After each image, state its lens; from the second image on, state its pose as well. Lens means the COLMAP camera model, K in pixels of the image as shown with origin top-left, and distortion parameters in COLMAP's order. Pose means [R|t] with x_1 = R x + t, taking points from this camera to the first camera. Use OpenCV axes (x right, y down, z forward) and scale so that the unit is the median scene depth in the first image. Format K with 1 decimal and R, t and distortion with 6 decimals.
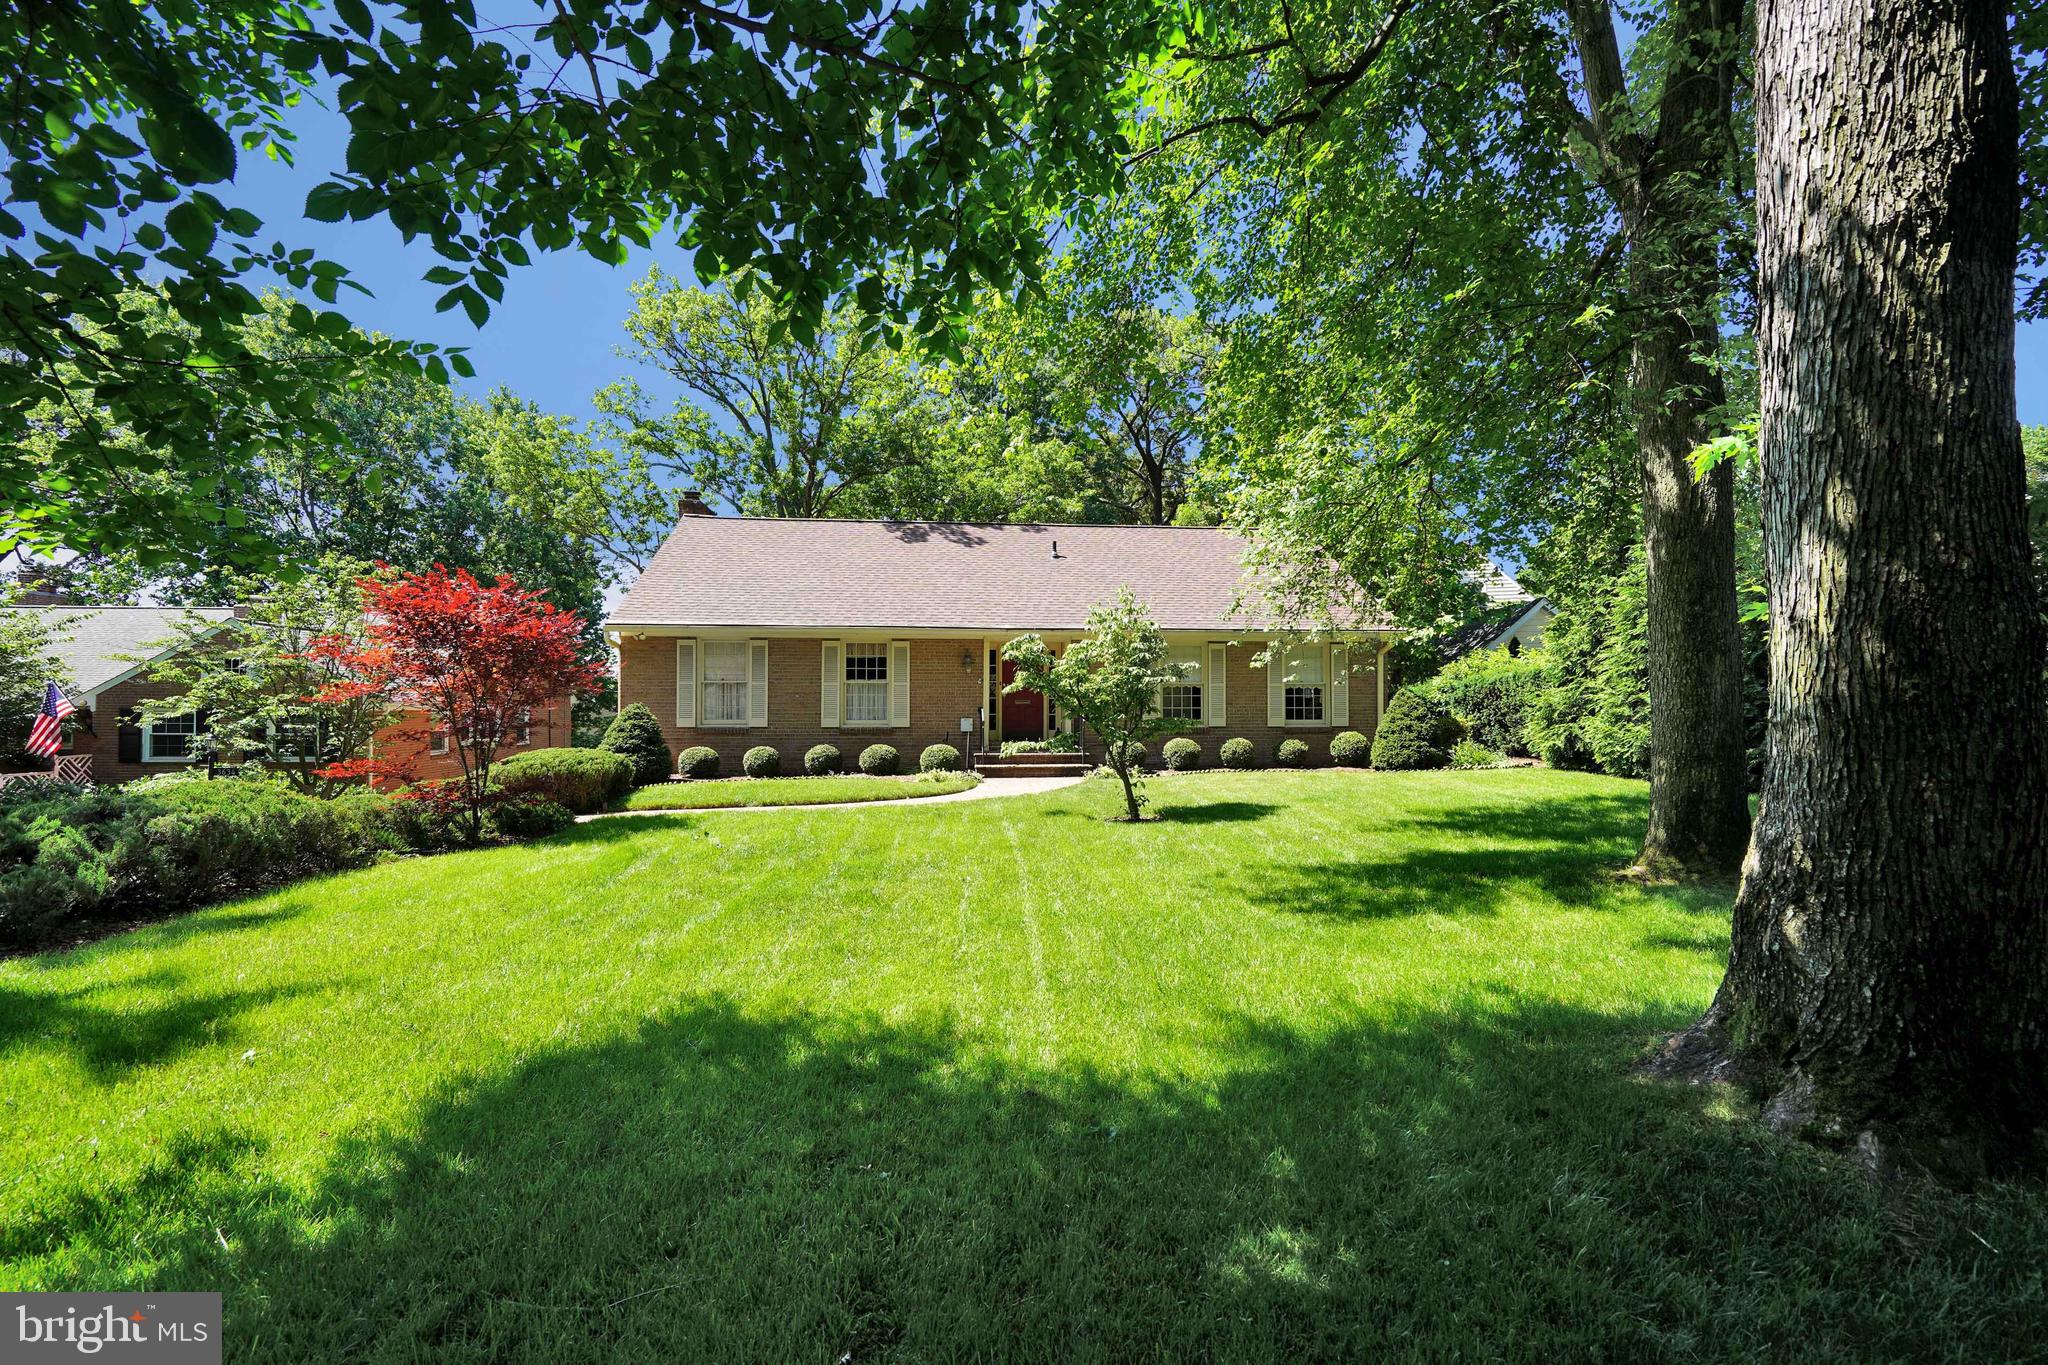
lens RADIAL K [[918.4, 0, 1029.4], [0, 918.4, 681.8], [0, 0, 1]] dist [-0.012169, 0.004666]
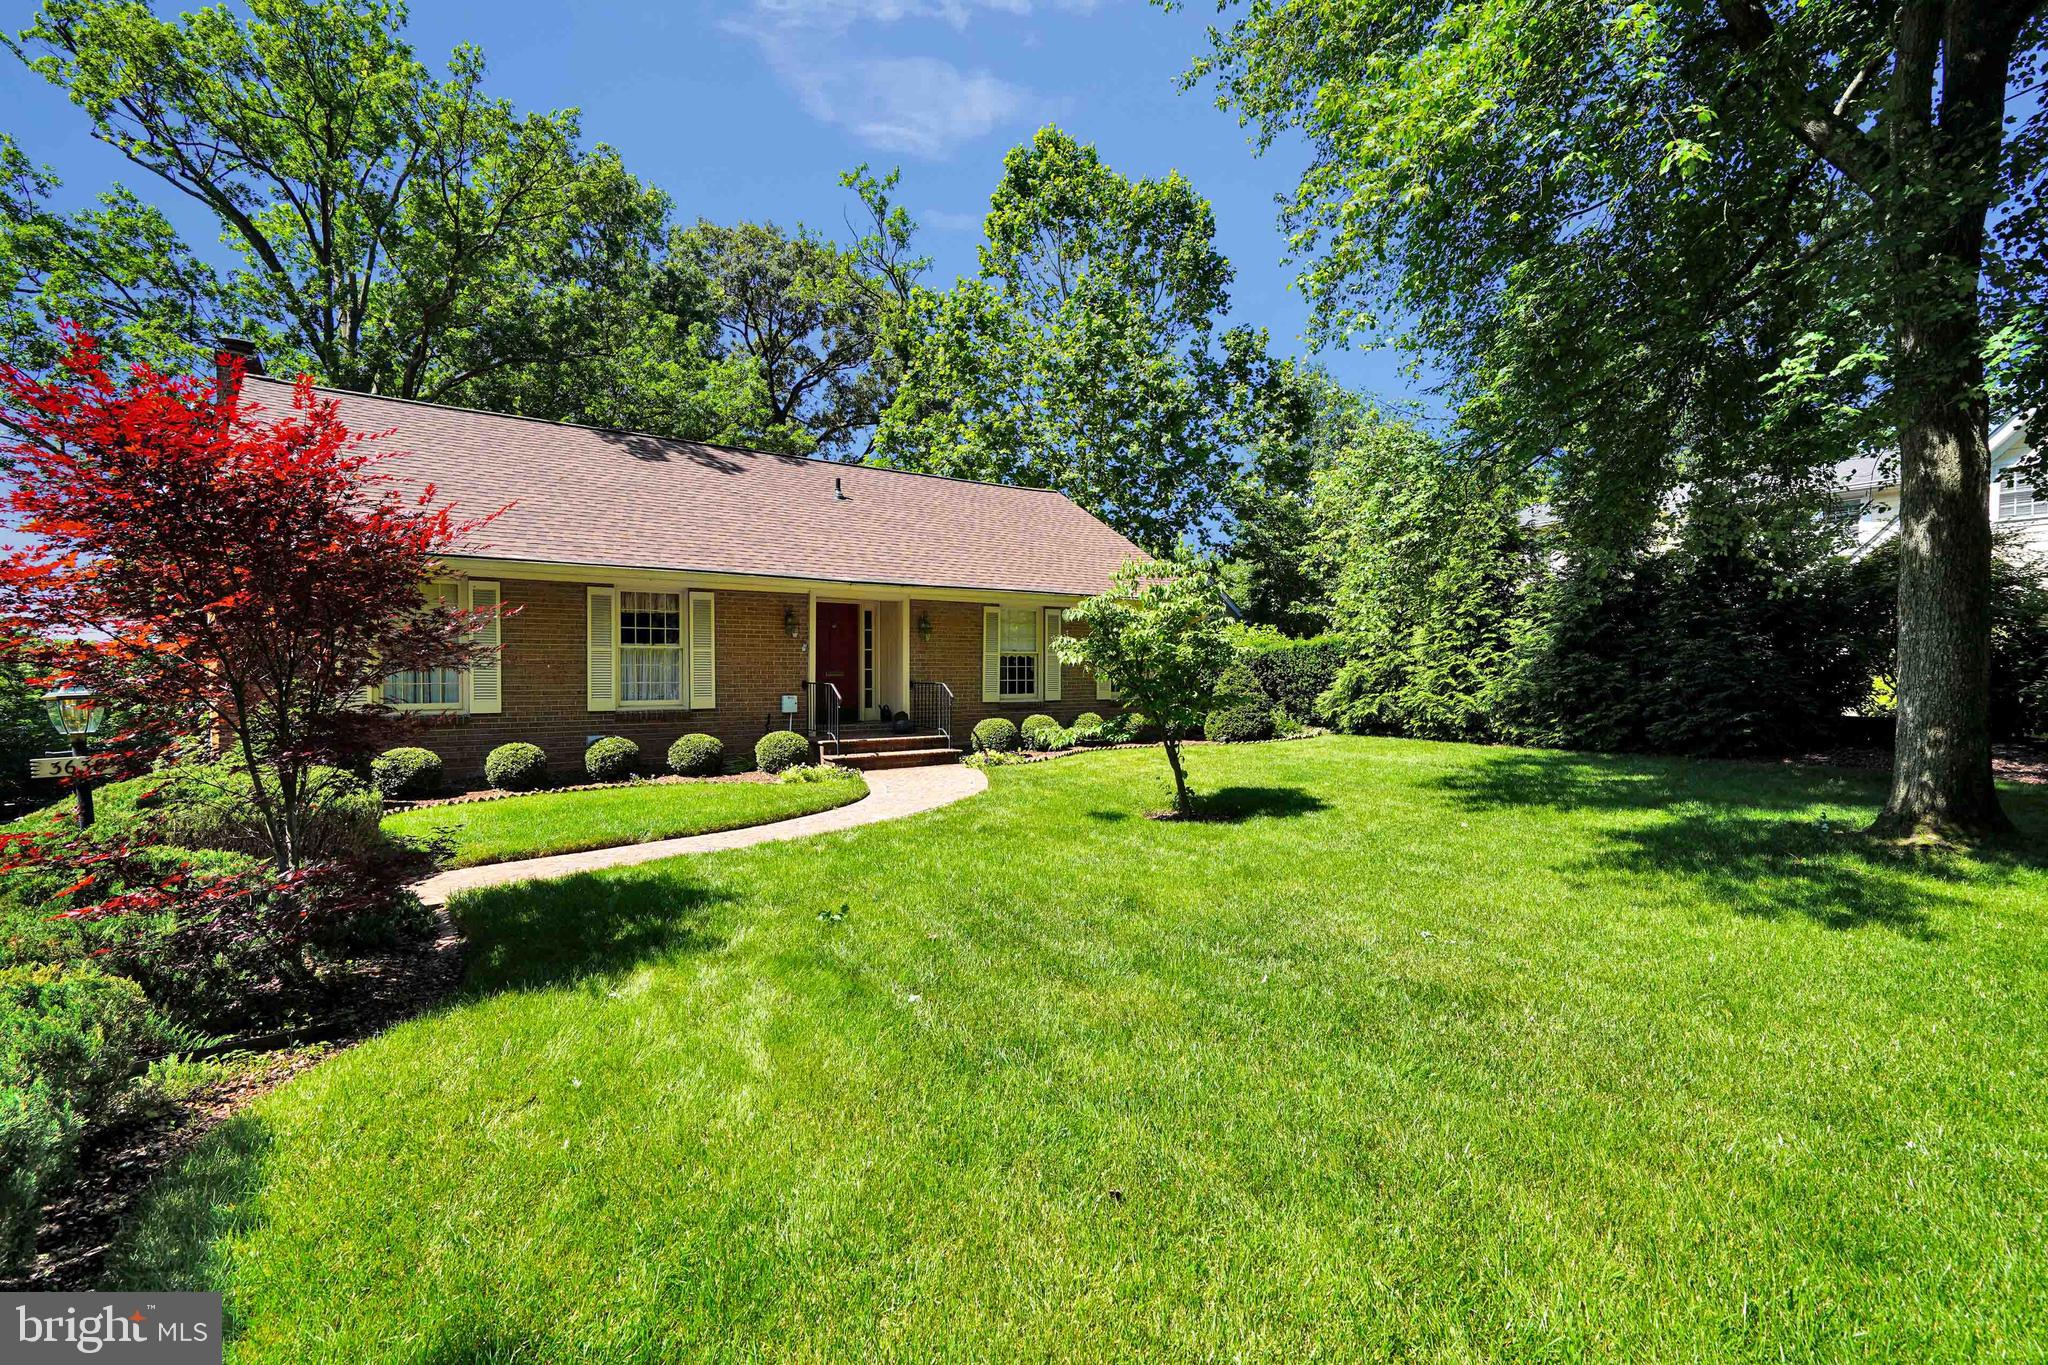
lens RADIAL K [[918.4, 0, 1029.4], [0, 918.4, 681.8], [0, 0, 1]] dist [-0.012169, 0.004666]
pose [[0.861687, -0.006849, 0.507394, -0.292499], [-0.010182, 0.999474, 0.030784, 0.002289], [-0.507338, -0.031693, 0.861164, 0.238481]]
